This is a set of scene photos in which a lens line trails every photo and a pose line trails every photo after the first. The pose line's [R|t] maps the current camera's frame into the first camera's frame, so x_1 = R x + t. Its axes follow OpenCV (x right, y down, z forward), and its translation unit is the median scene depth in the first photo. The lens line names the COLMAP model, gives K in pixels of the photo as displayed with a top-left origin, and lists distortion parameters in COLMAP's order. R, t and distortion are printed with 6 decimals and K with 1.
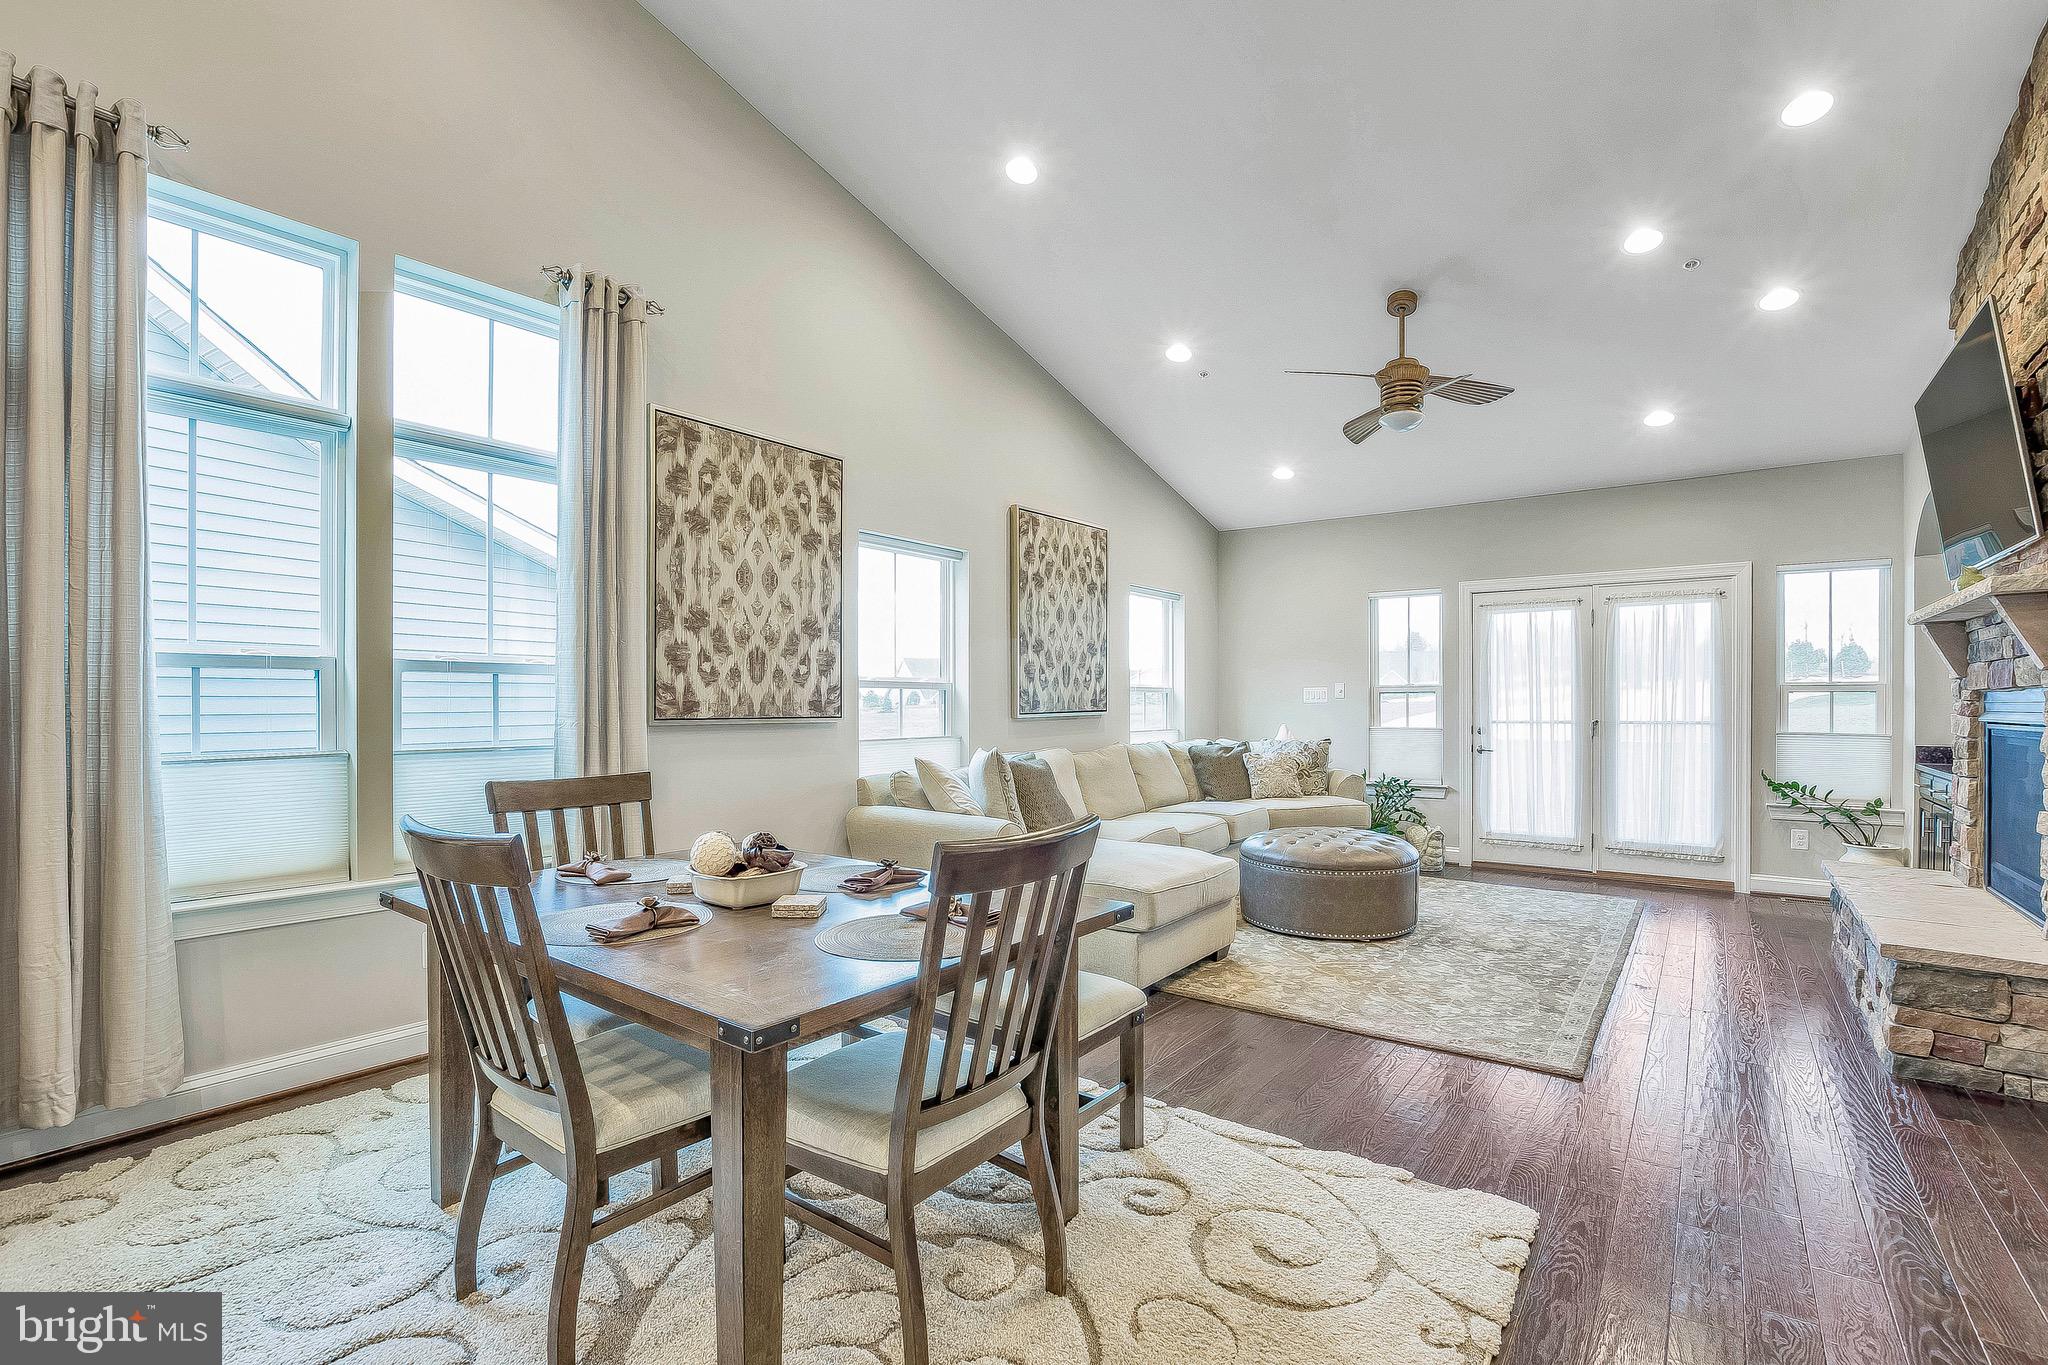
lens RADIAL K [[928.5, 0, 1027.4], [0, 928.5, 703.7], [0, 0, 1]] dist [-0.031758, 0.003413]
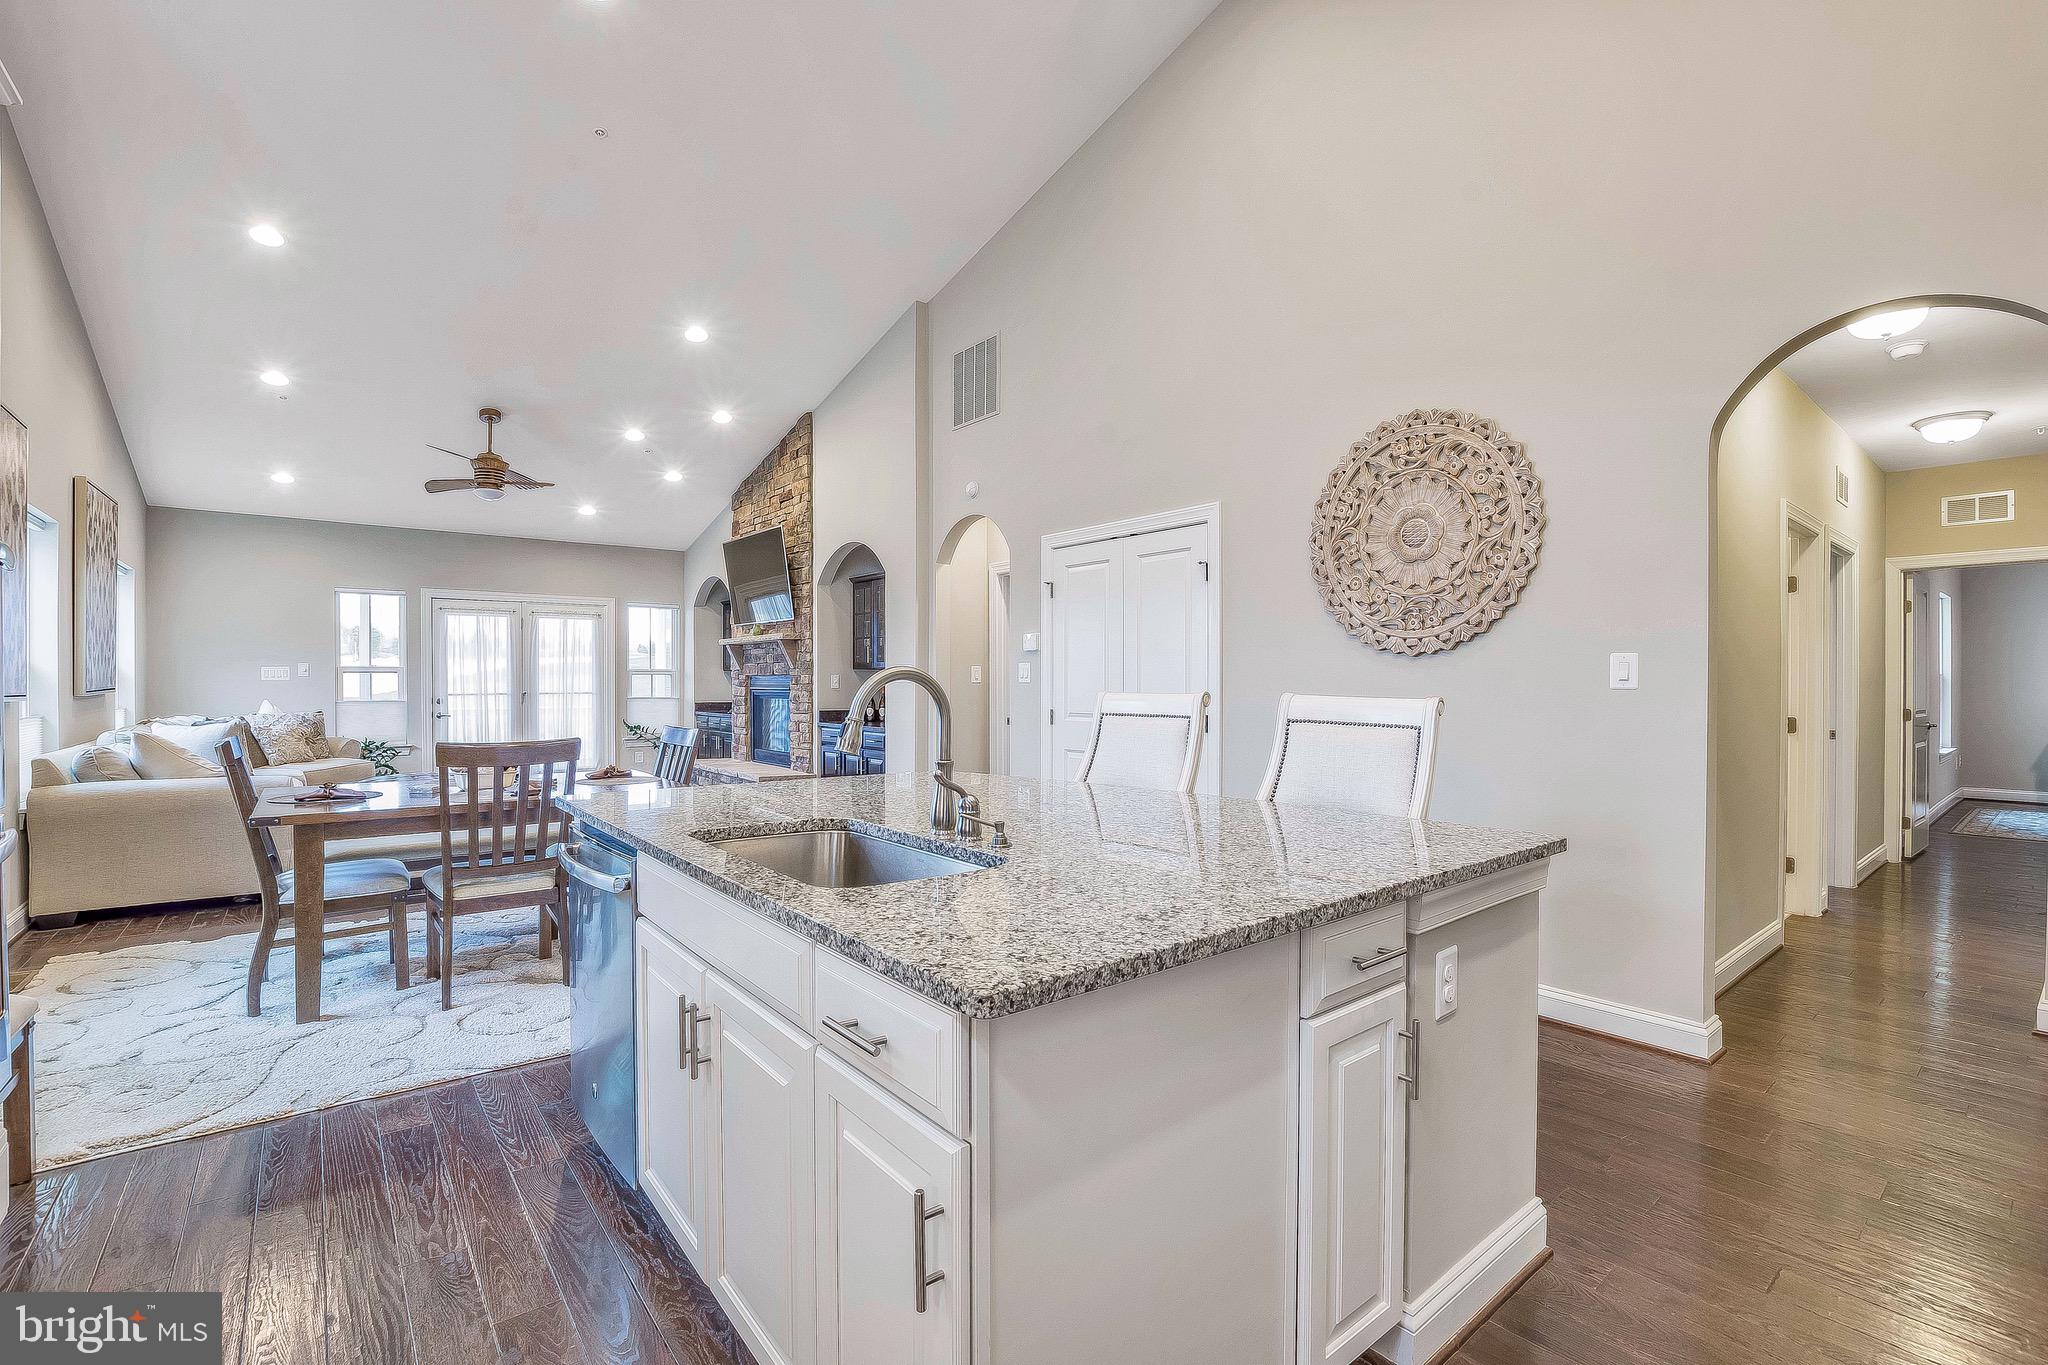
lens RADIAL K [[928.5, 0, 1027.1], [0, 928.5, 682.8], [0, 0, 1]] dist [-0.031758, 0.003413]
pose [[0.260282, -0.002206, 0.965530, -0.738872], [0.001358, 0.999997, 0.001919, 0.000989], [-0.965532, 0.000812, 0.260284, -0.218345]]
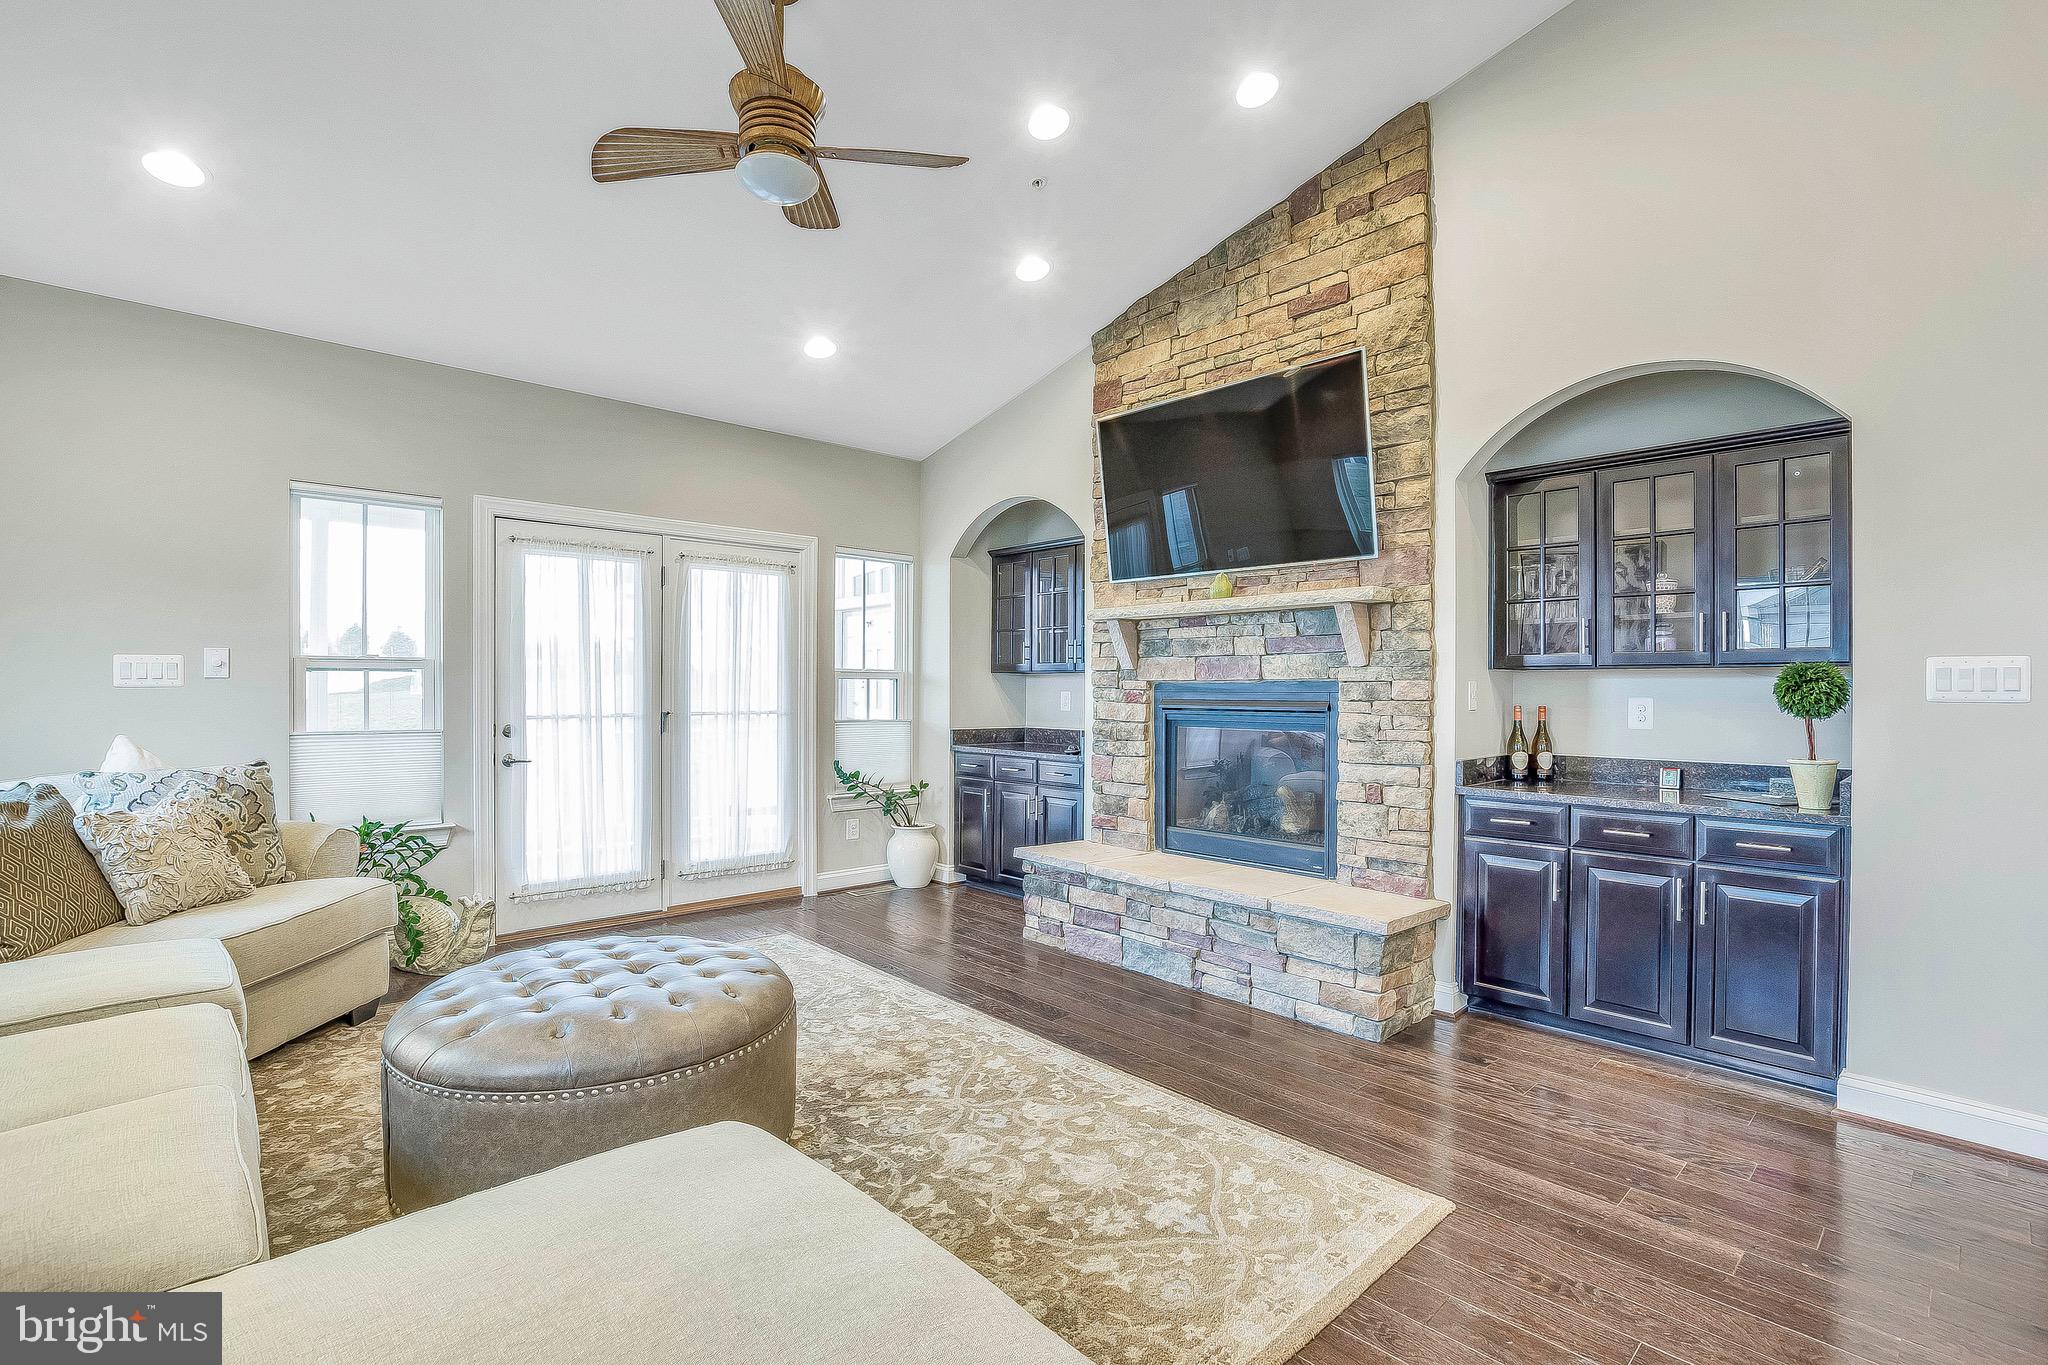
lens RADIAL K [[928.5, 0, 1021.3], [0, 928.5, 692.8], [0, 0, 1]] dist [-0.031758, 0.003413]
pose [[0.193106, -0.003575, 0.981171, -0.096340], [-0.003666, 0.999984, 0.004366, -0.002578], [-0.981171, -0.004440, 0.193089, 0.674518]]
